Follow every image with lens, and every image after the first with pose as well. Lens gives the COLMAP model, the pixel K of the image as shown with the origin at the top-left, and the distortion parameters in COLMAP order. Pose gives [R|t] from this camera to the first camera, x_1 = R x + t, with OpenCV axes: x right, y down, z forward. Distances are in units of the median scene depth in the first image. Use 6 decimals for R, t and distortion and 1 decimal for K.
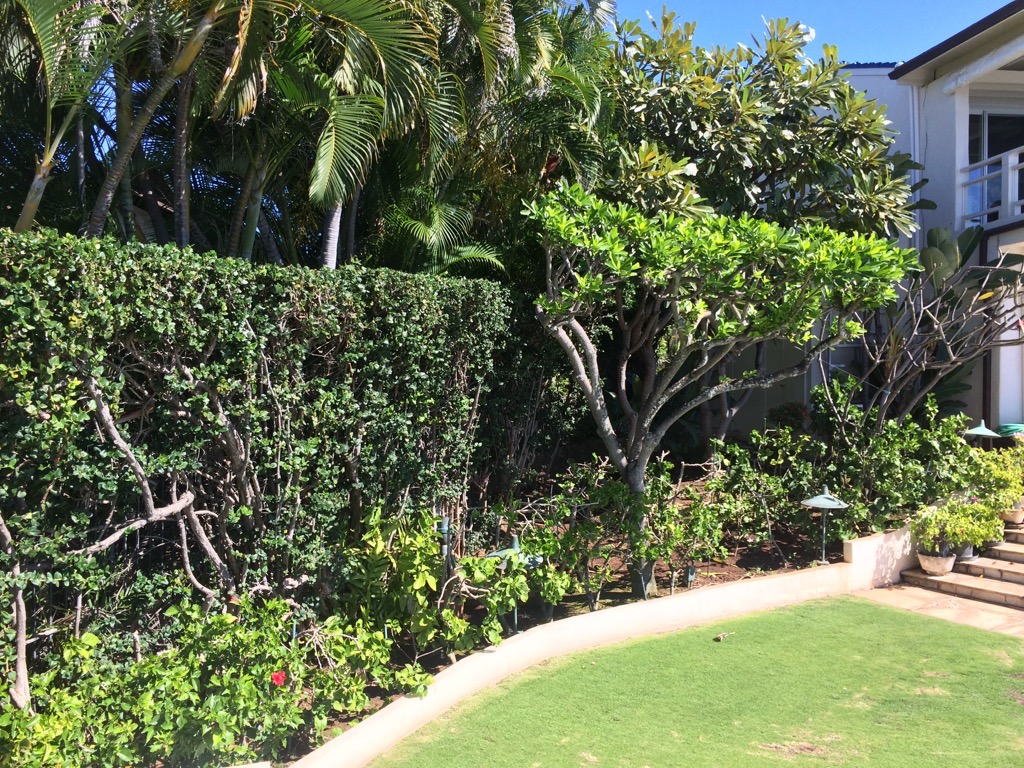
lens RADIAL K [[881.1, 0, 521.9], [0, 881.1, 385.0], [0, 0, 1]] dist [0.078636, -0.113018]
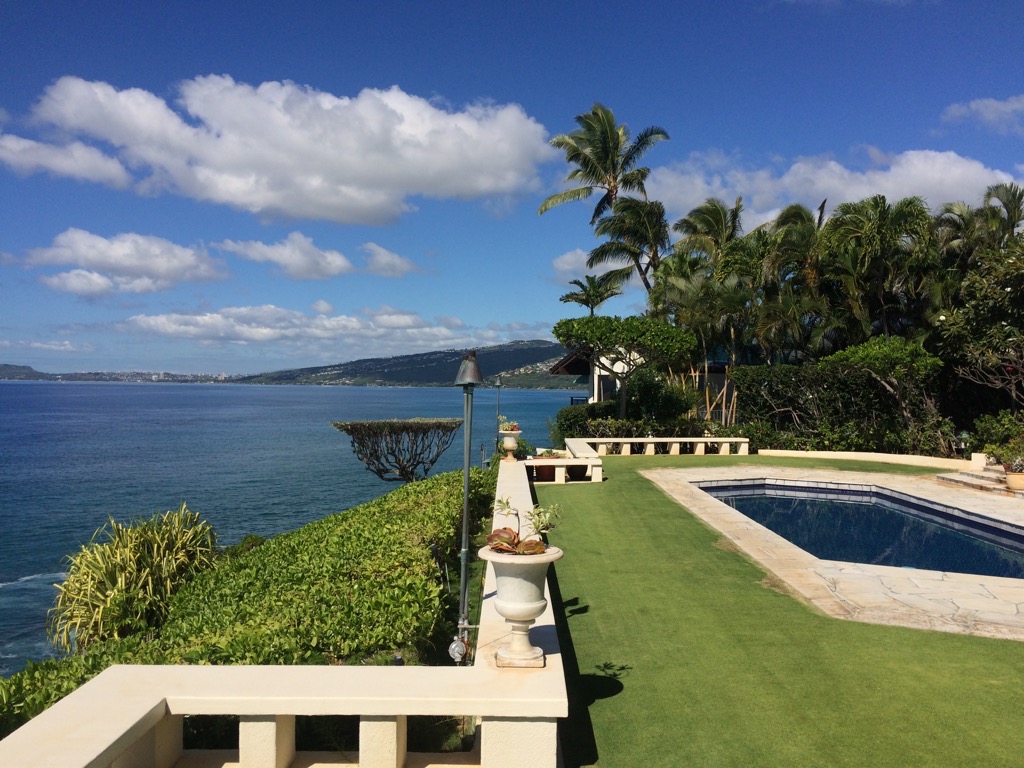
lens RADIAL K [[881.1, 0, 506.4], [0, 881.1, 382.5], [0, 0, 1]] dist [0.078636, -0.113018]
pose [[-0.106238, -0.007161, -0.994315, 3.963036], [-0.021380, 0.999759, -0.004915, 0.013417], [0.994111, 0.020736, -0.106366, -0.115132]]
